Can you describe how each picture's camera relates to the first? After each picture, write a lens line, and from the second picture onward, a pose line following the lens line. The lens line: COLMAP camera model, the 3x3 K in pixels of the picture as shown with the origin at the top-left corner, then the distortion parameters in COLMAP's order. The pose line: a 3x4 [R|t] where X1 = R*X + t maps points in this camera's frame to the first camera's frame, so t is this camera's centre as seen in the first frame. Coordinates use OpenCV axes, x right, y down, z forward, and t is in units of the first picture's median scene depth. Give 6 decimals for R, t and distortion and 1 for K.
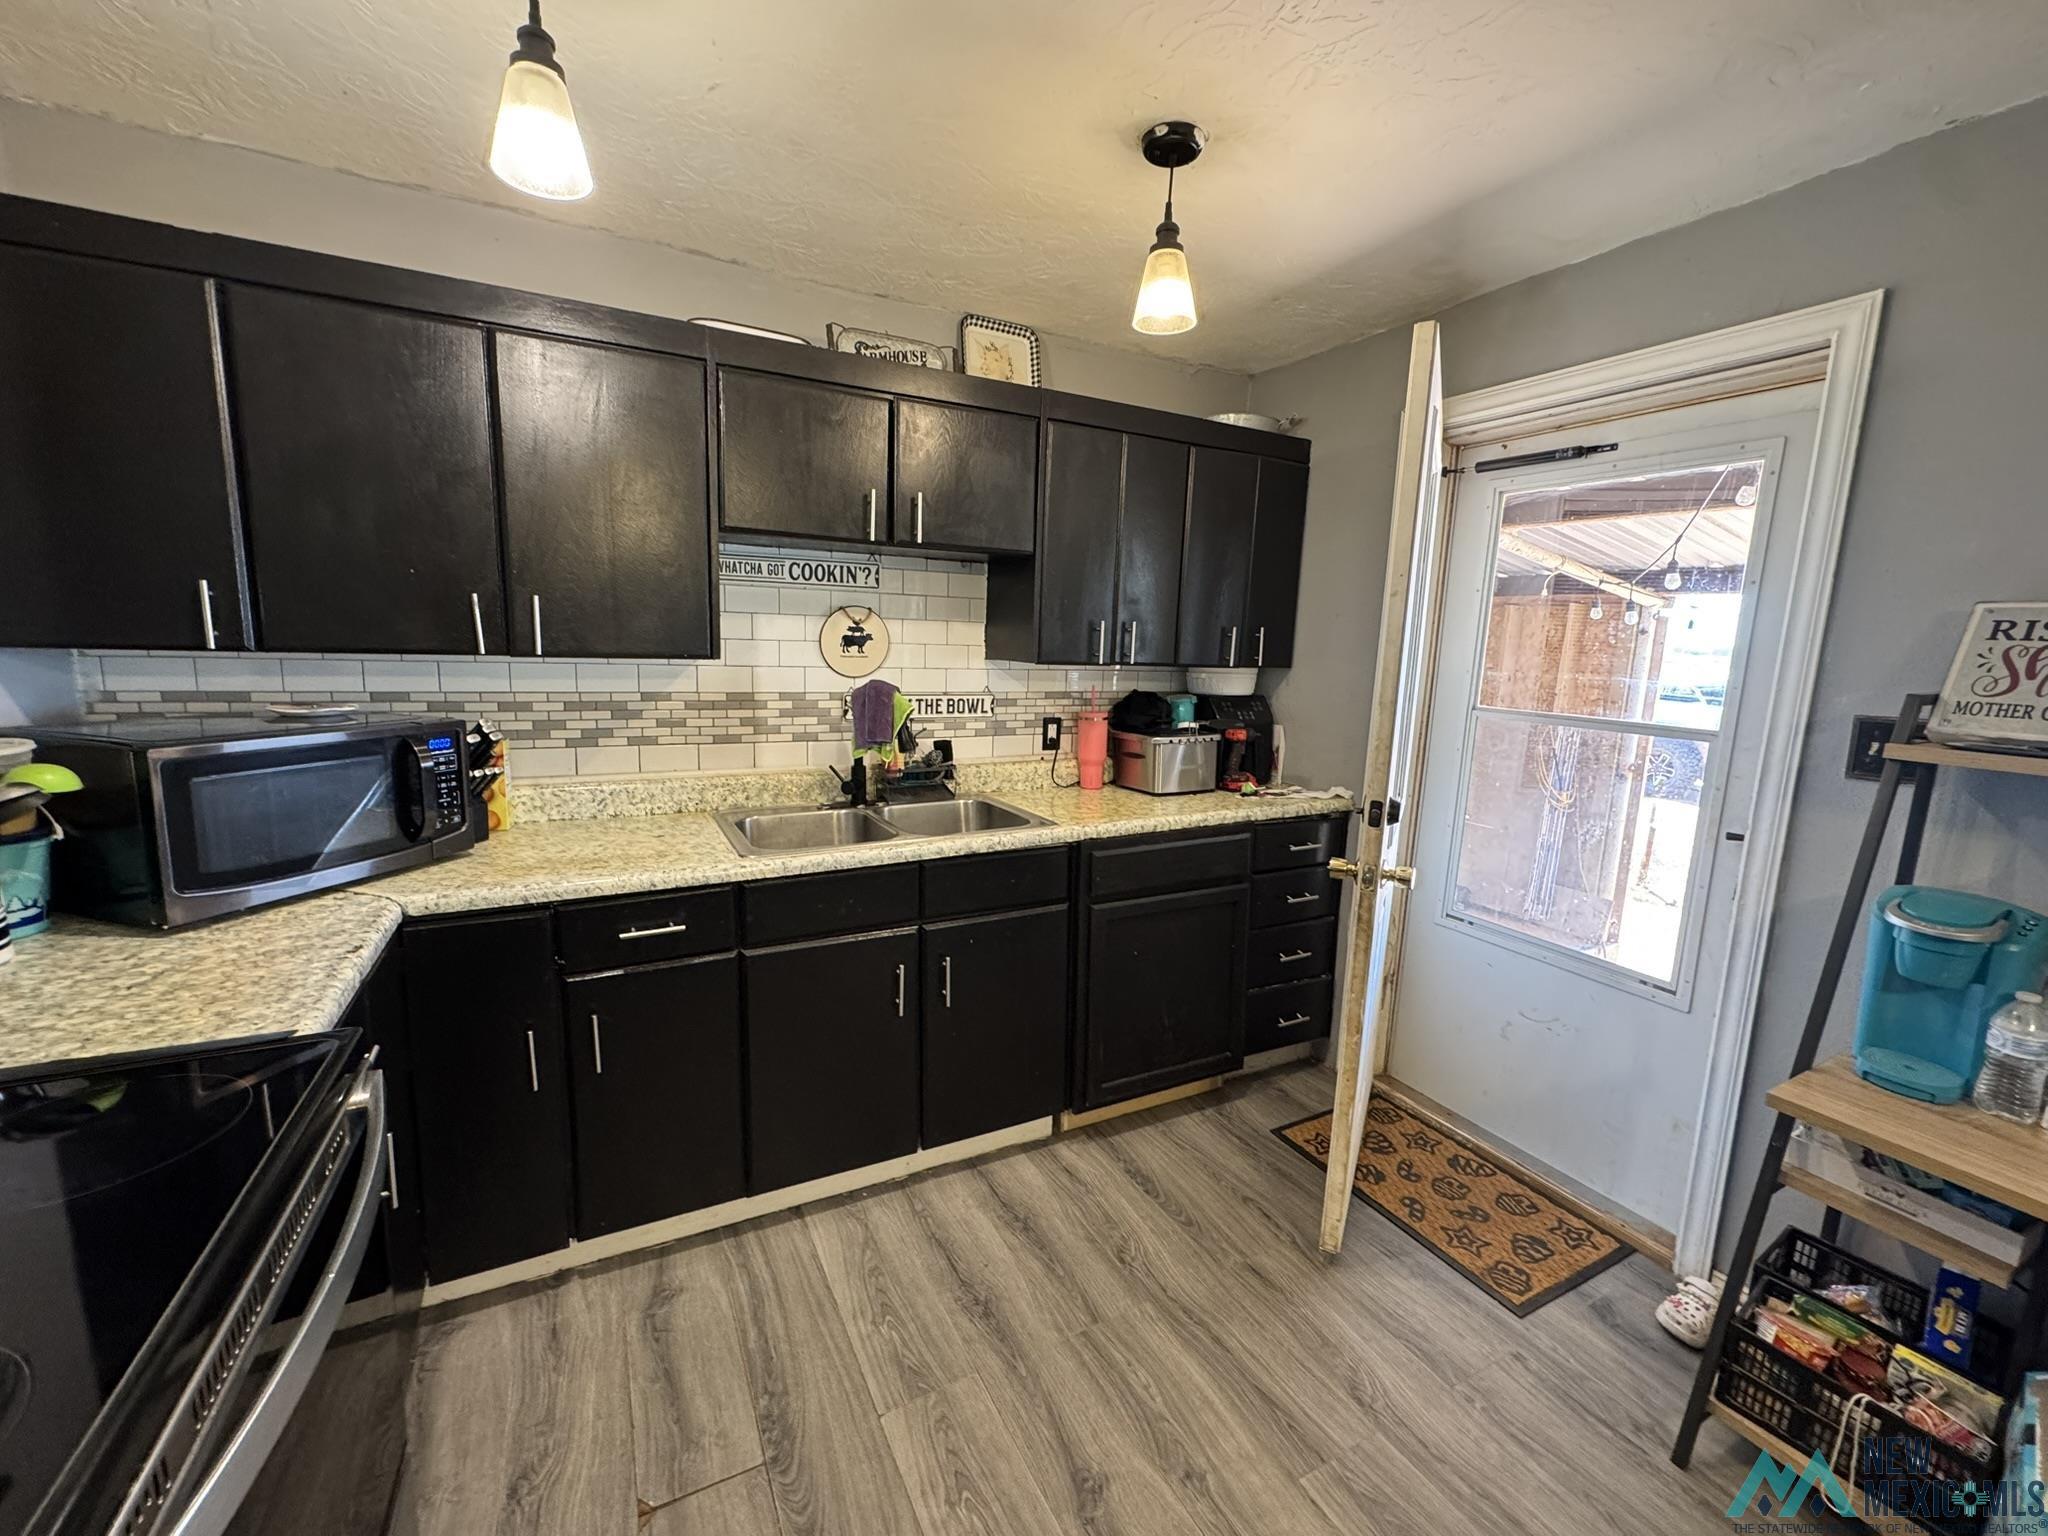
lens RADIAL K [[845.4, 0, 1015.8], [0, 845.4, 769.1], [0, 0, 1]] dist [0.000050, 0.000223]
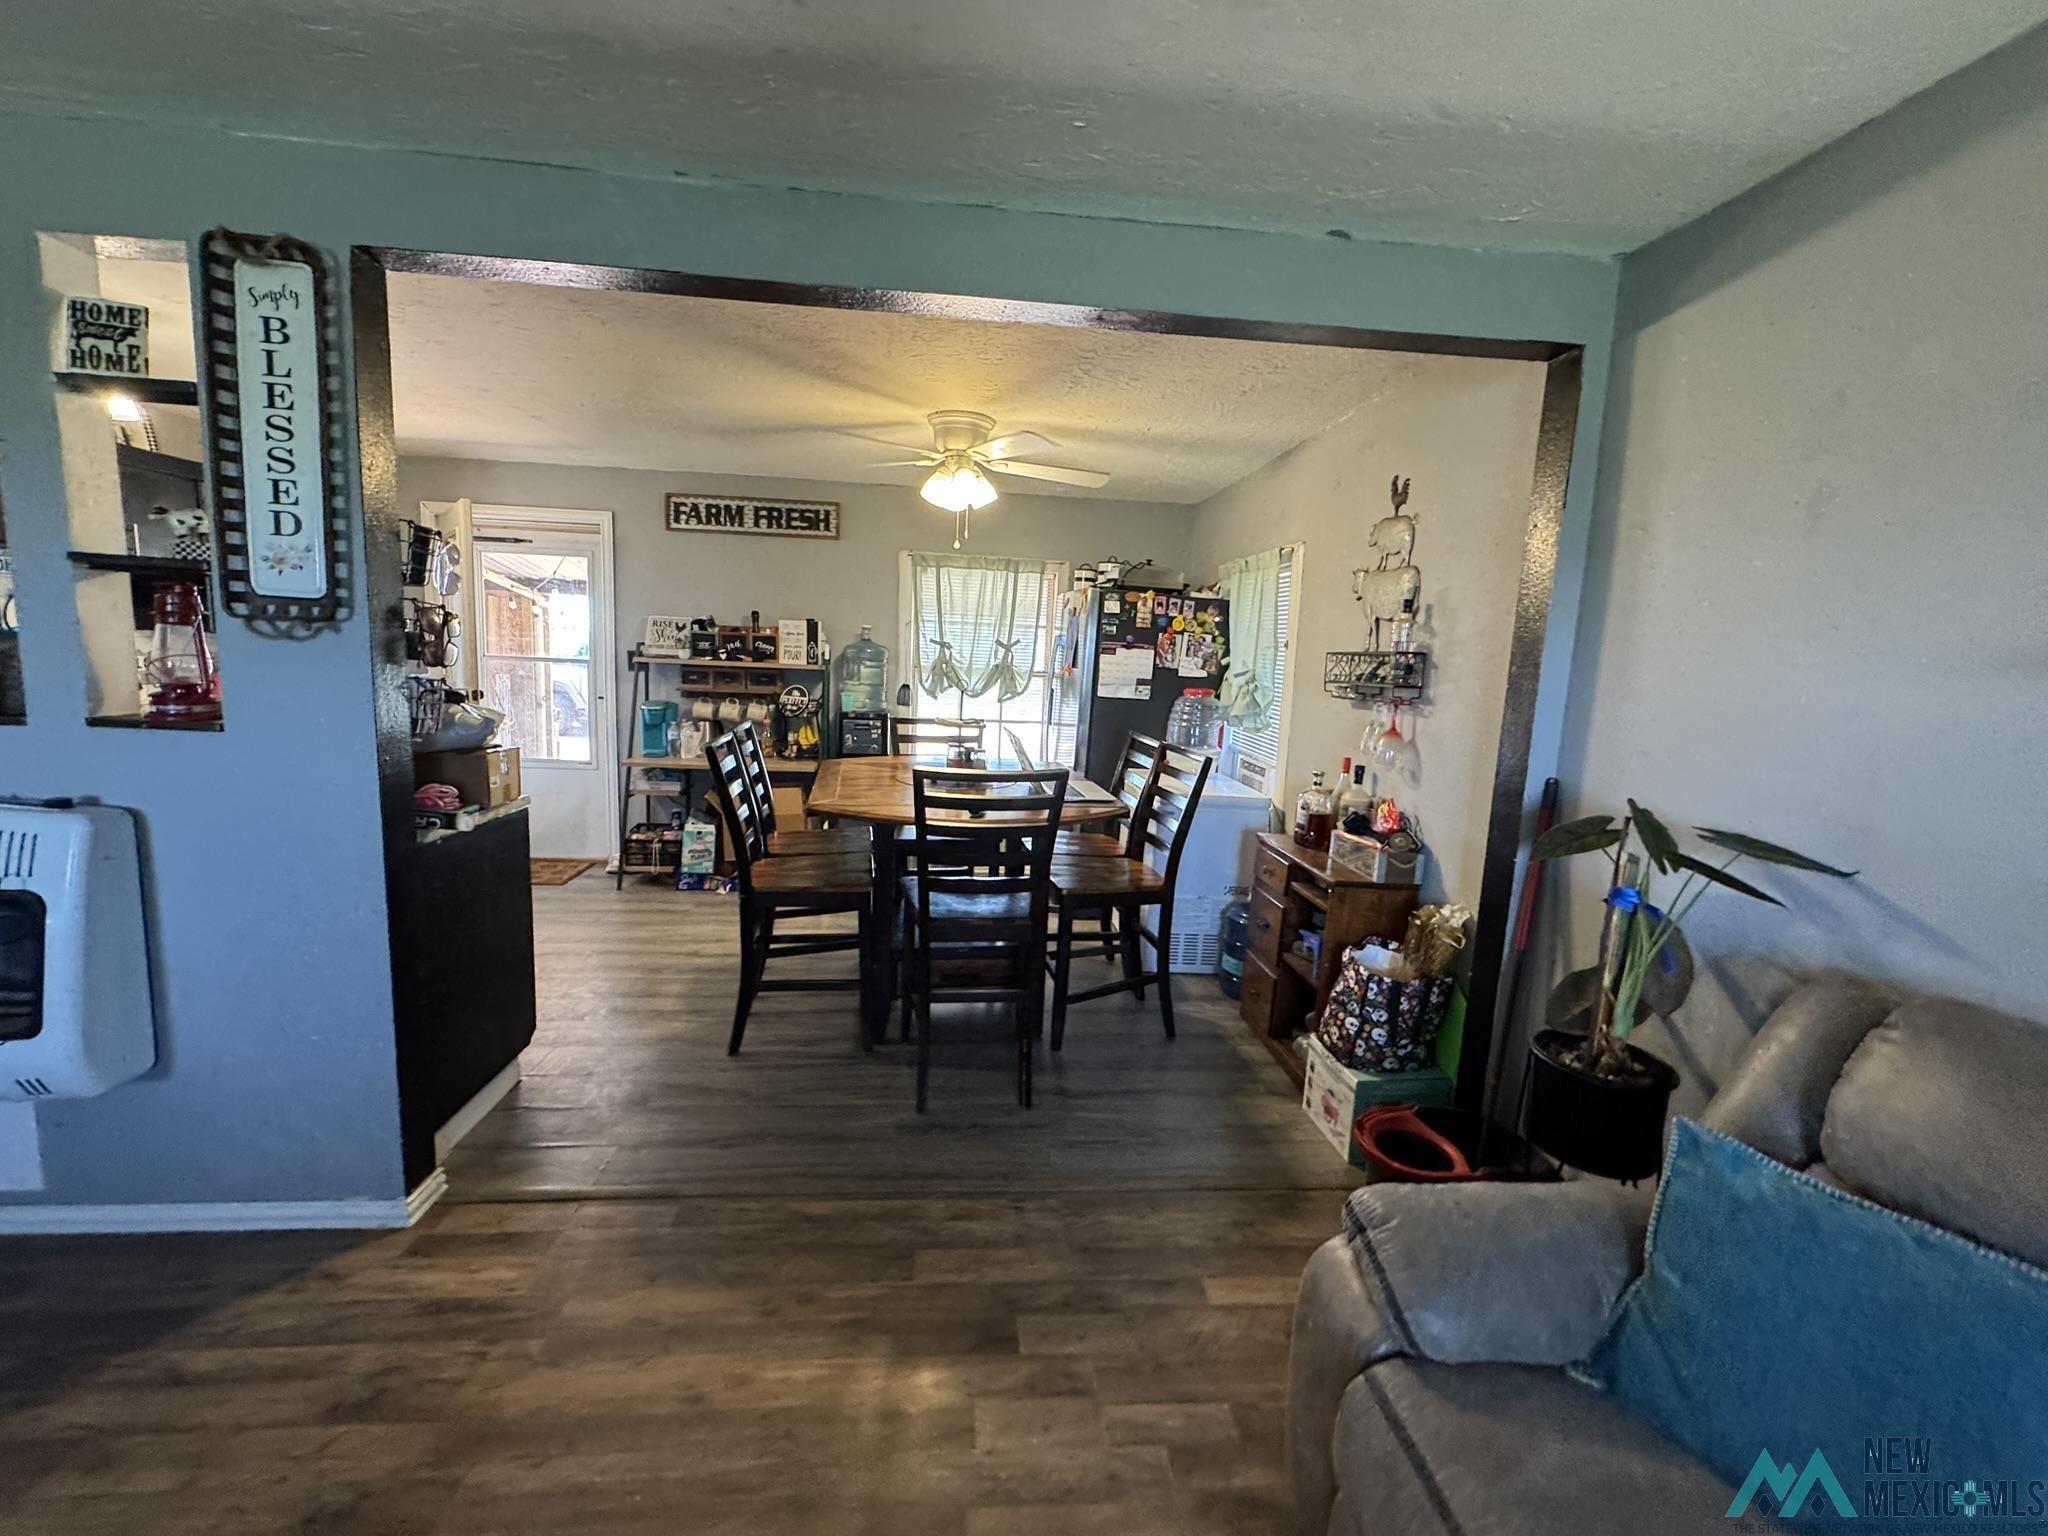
lens RADIAL K [[845.4, 0, 1017.1], [0, 845.4, 763.7], [0, 0, 1]] dist [0.000050, 0.000223]
pose [[0.388546, -0.136822, 0.911214, -0.886602], [0.115764, 0.988327, 0.099039, 0.138327], [-0.914128, 0.067005, 0.399850, -1.010975]]
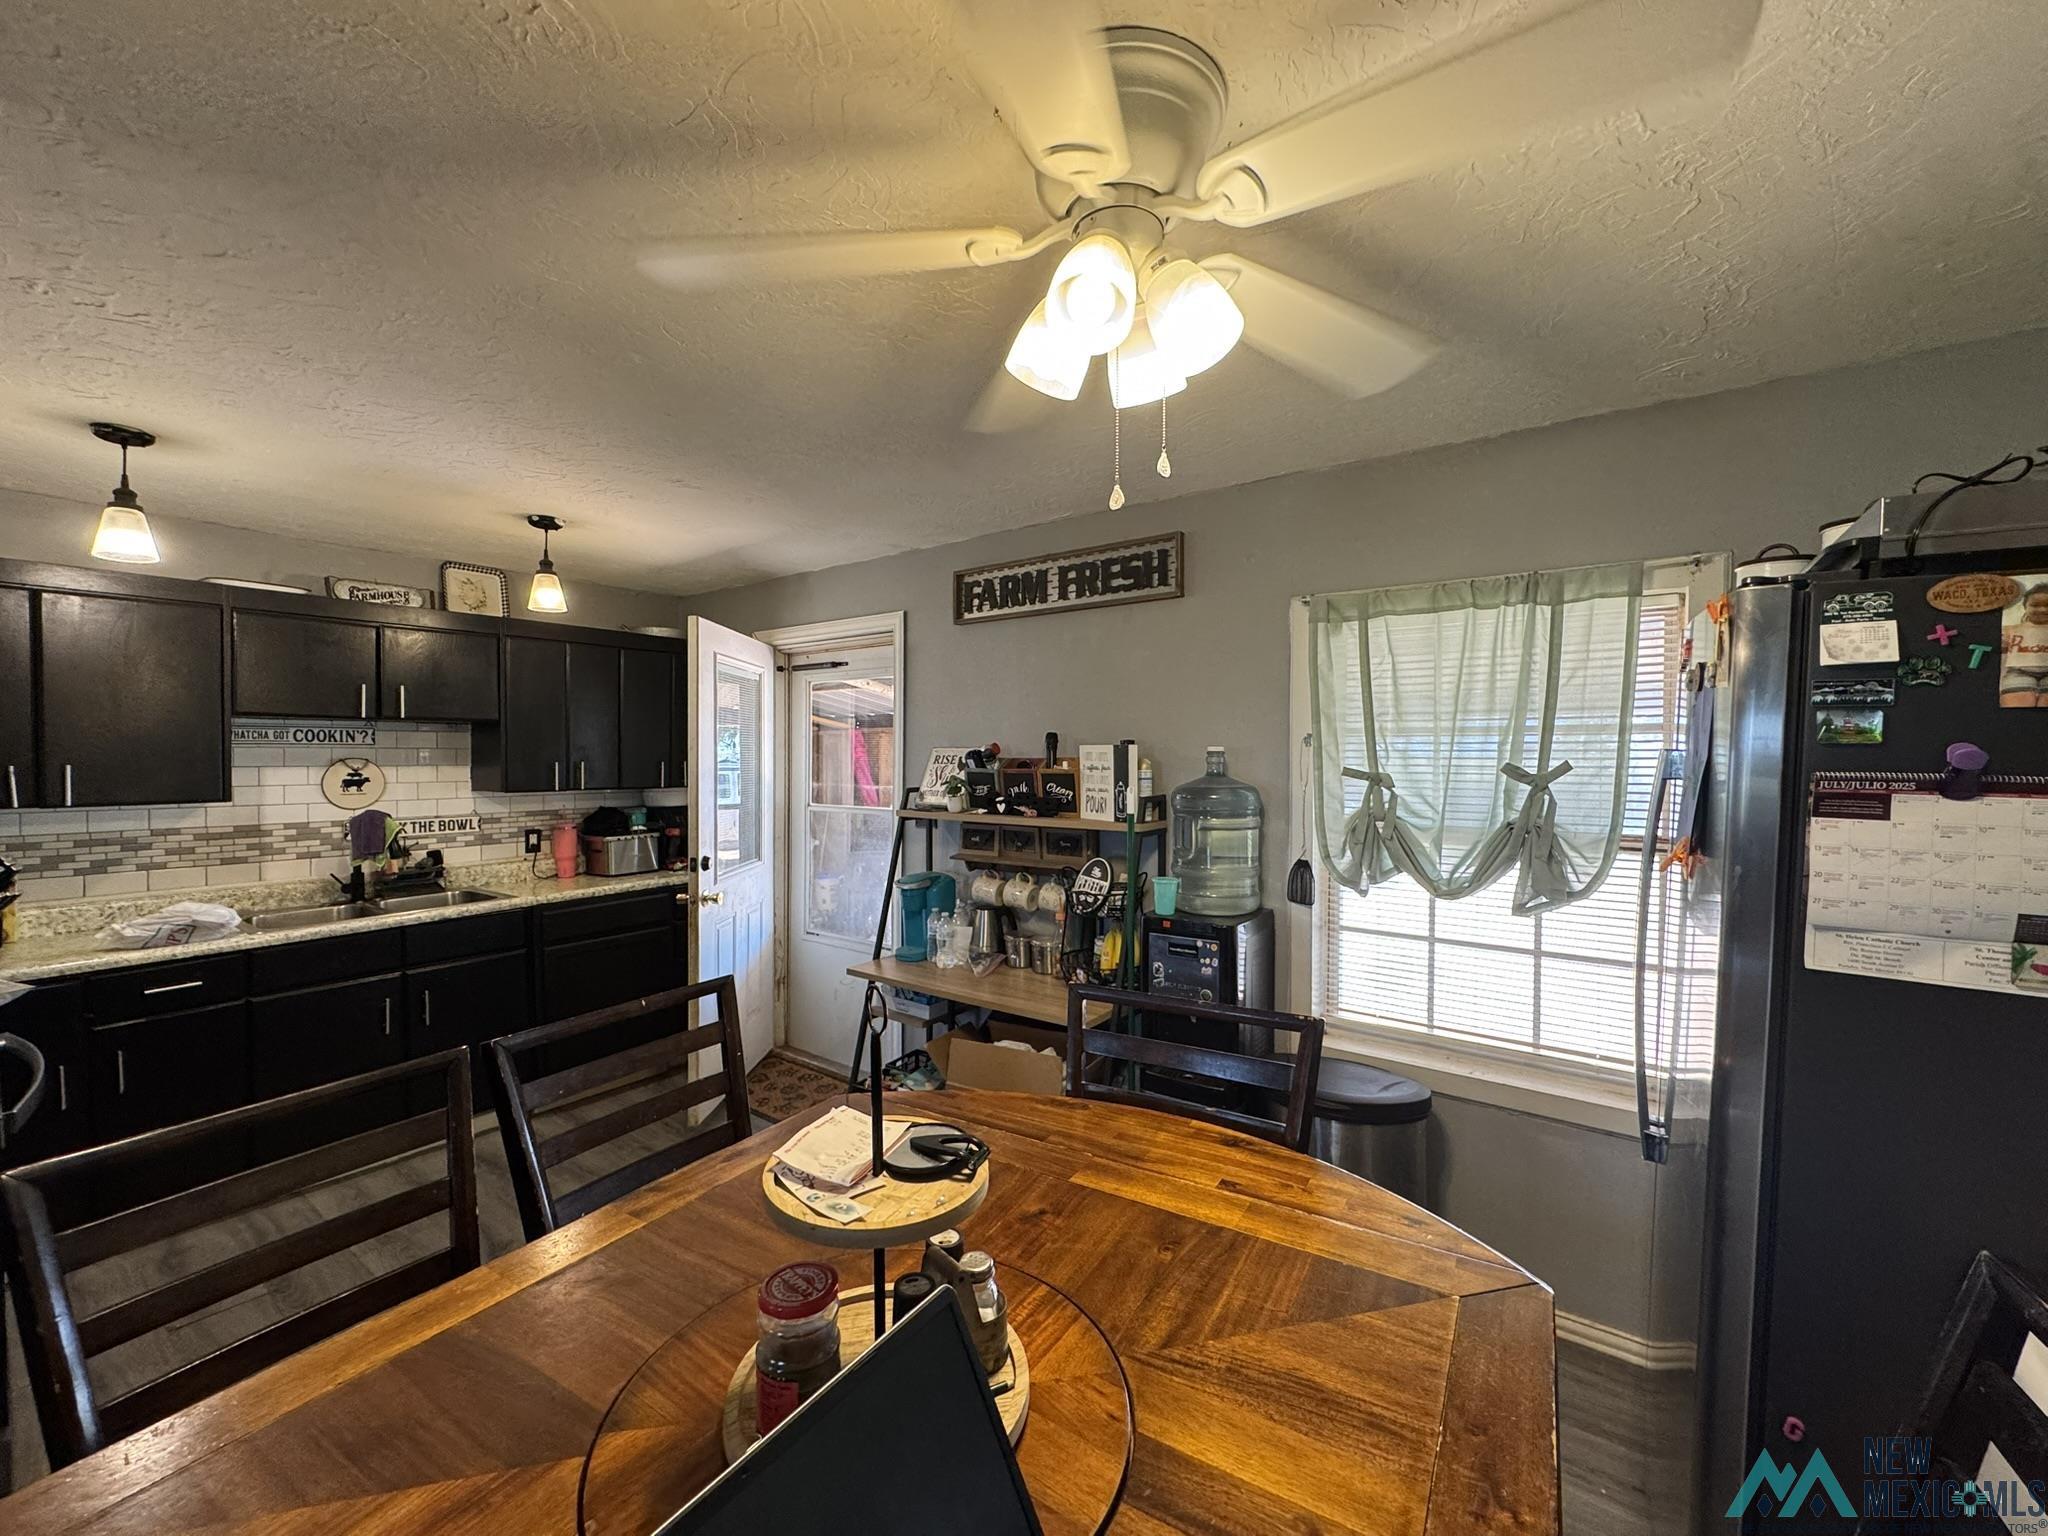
lens RADIAL K [[845.4, 0, 1020.5], [0, 845.4, 766.5], [0, 0, 1]] dist [0.000050, 0.000223]
pose [[0.903273, -0.038639, 0.427324, 0.212271], [0.096960, 0.988556, -0.115566, 0.090773], [-0.417968, 0.145821, 0.896682, -0.727796]]
